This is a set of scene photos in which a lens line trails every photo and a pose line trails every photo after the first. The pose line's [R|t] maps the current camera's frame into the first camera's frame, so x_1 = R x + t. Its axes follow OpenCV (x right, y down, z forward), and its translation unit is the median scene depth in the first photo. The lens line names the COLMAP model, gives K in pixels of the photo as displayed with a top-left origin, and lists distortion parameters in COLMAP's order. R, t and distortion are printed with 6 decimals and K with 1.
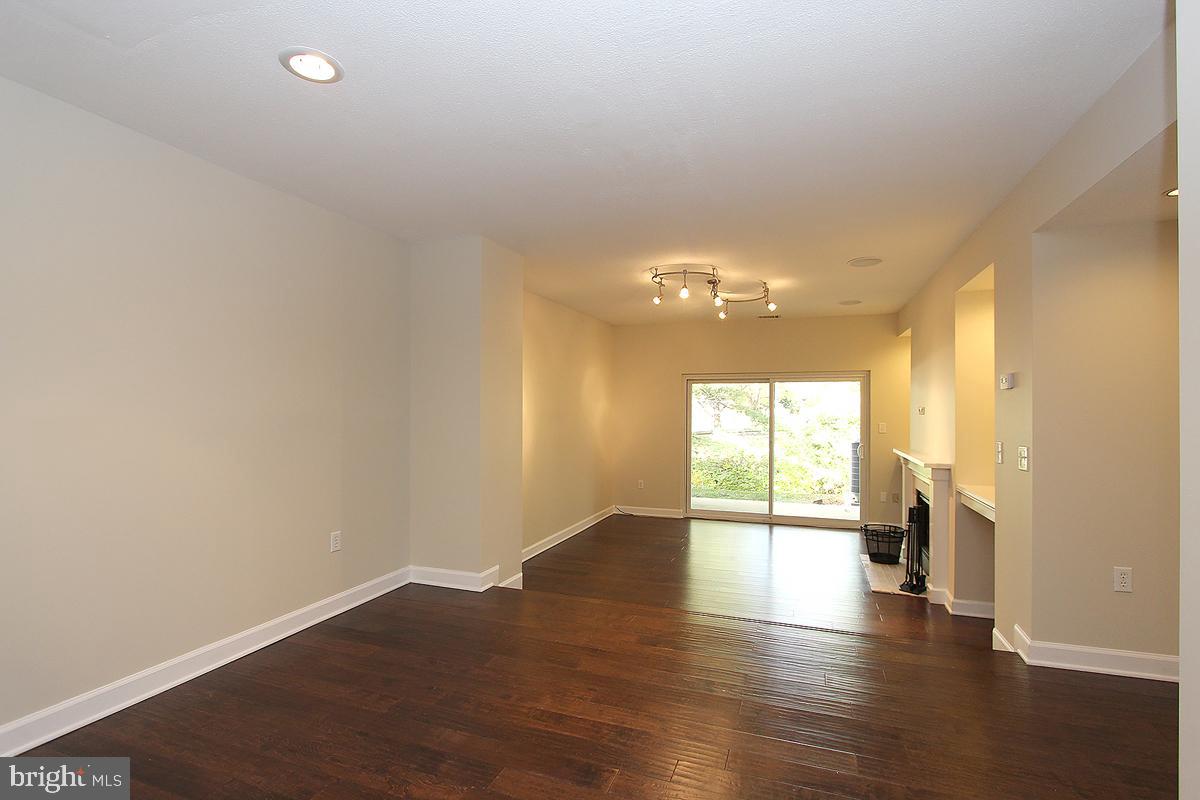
lens RADIAL K [[527.6, 0, 641.0], [0, 527.6, 402.3], [0, 0, 1]] dist [-0.002455, 0.000026]
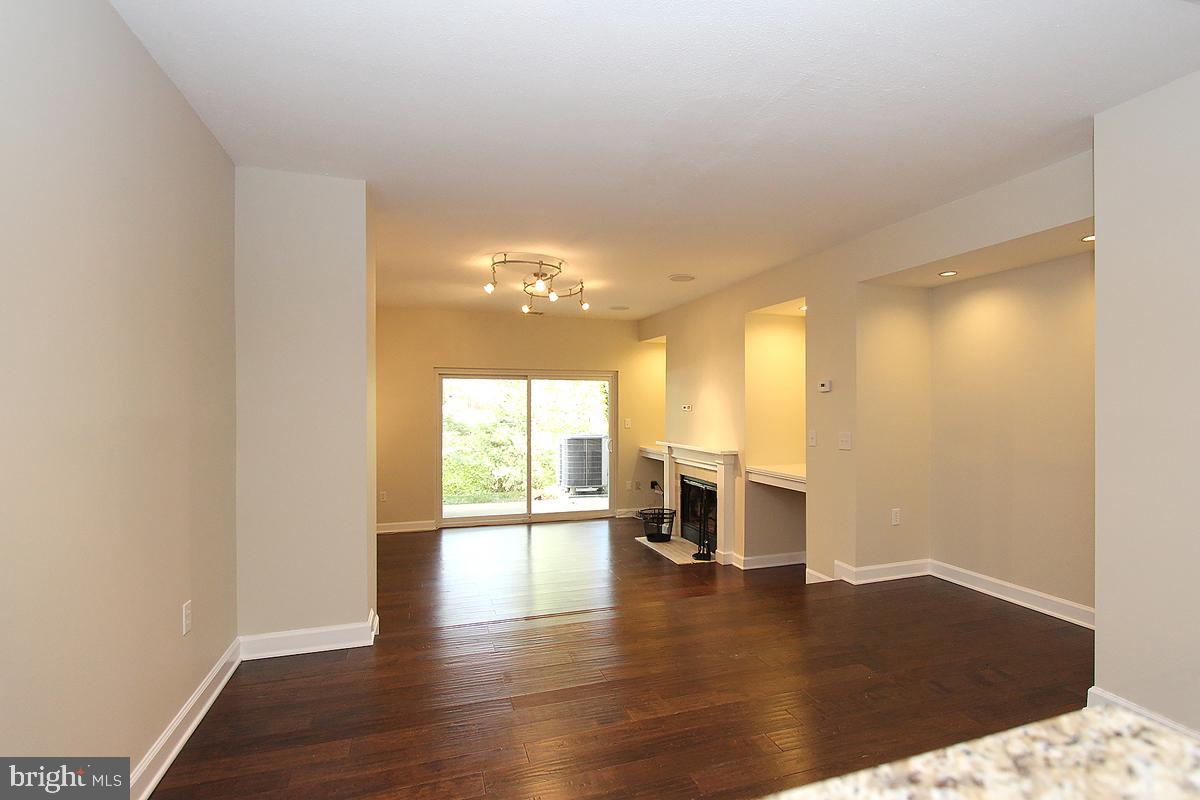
lens RADIAL K [[570.4, 0, 598.1], [0, 570.4, 407.5], [0, 0, 1]] dist [-0.019132, 0.001451]
pose [[0.800321, -0.005785, 0.599544, -0.336774], [-0.003783, 0.999885, 0.014698, -0.002071], [-0.599560, -0.014031, 0.800207, 0.087136]]
